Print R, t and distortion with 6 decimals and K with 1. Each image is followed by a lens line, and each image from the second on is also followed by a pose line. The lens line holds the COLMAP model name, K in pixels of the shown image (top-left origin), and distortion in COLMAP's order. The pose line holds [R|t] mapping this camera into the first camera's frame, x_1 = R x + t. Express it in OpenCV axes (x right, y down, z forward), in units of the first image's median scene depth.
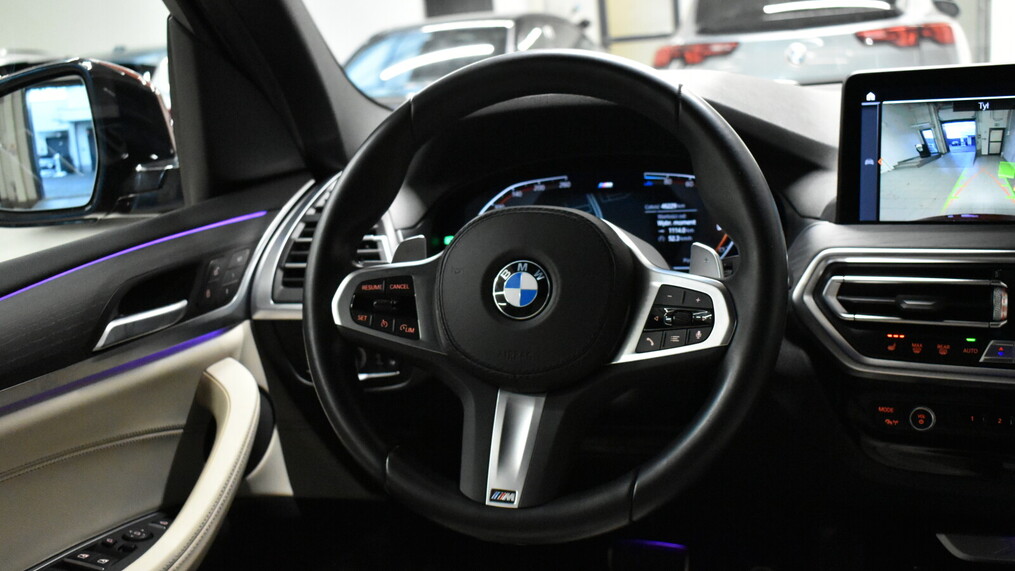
lens RADIAL K [[1037.0, 0, 515.4], [0, 1037.0, 281.2], [0, 0, 1]] dist [-0.017659, 0.000000]
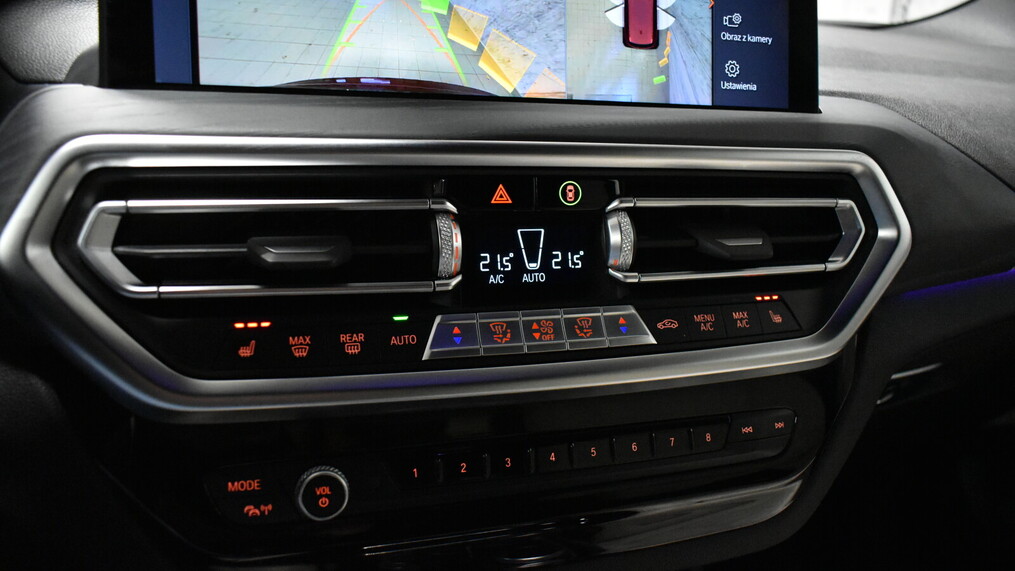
lens RADIAL K [[761.3, 0, 504.2], [0, 761.3, 279.6], [0, 0, 1]] dist [-0.033097, 0.016758]
pose [[0.710307, -0.057614, 0.701530, 0.209073], [0.051567, 0.998226, 0.029768, 0.028333], [-0.702001, 0.015031, 0.712018, 0.675941]]
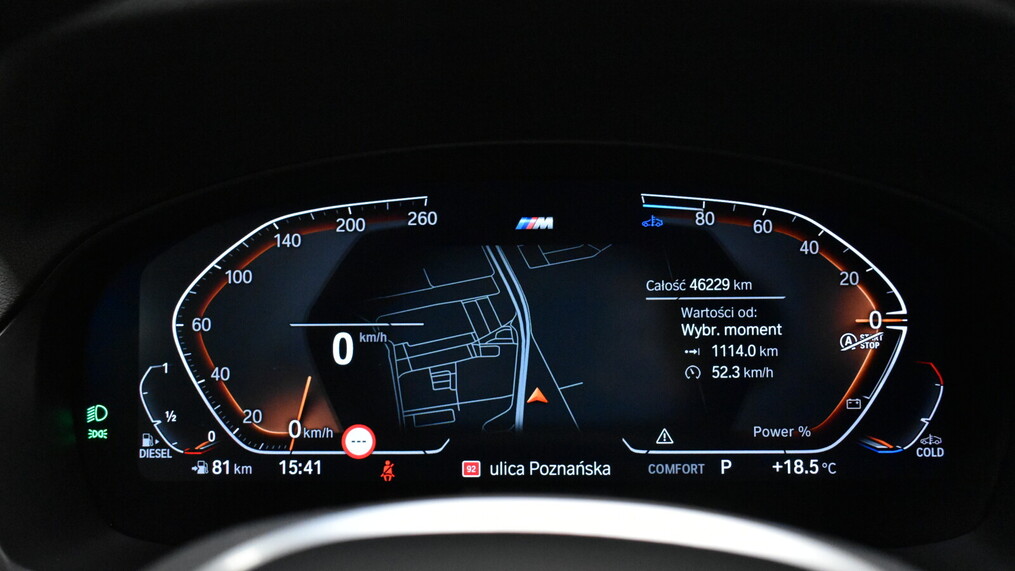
lens RADIAL K [[1037.0, 0, 508.1], [0, 1037.0, 284.4], [0, 0, 1]] dist [-0.017659, 0.000000]
pose [[0.959636, -0.022800, 0.280320, -0.033333], [0.000827, 0.996933, 0.078255, -0.120996], [-0.281245, -0.074864, 0.956711, 0.781897]]
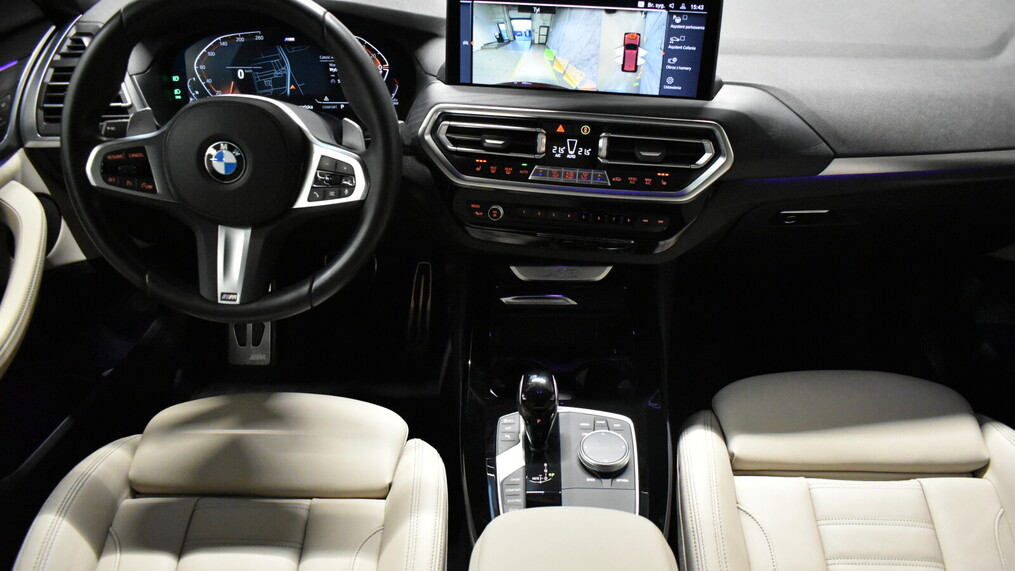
lens RADIAL K [[761.3, 0, 509.0], [0, 761.3, 290.4], [0, 0, 1]] dist [-0.033097, 0.016758]
pose [[0.957661, -0.102028, 0.269214, 0.074211], [-0.011690, 0.920547, 0.390457, -0.220060], [-0.287662, -0.377072, 0.880379, -0.113226]]
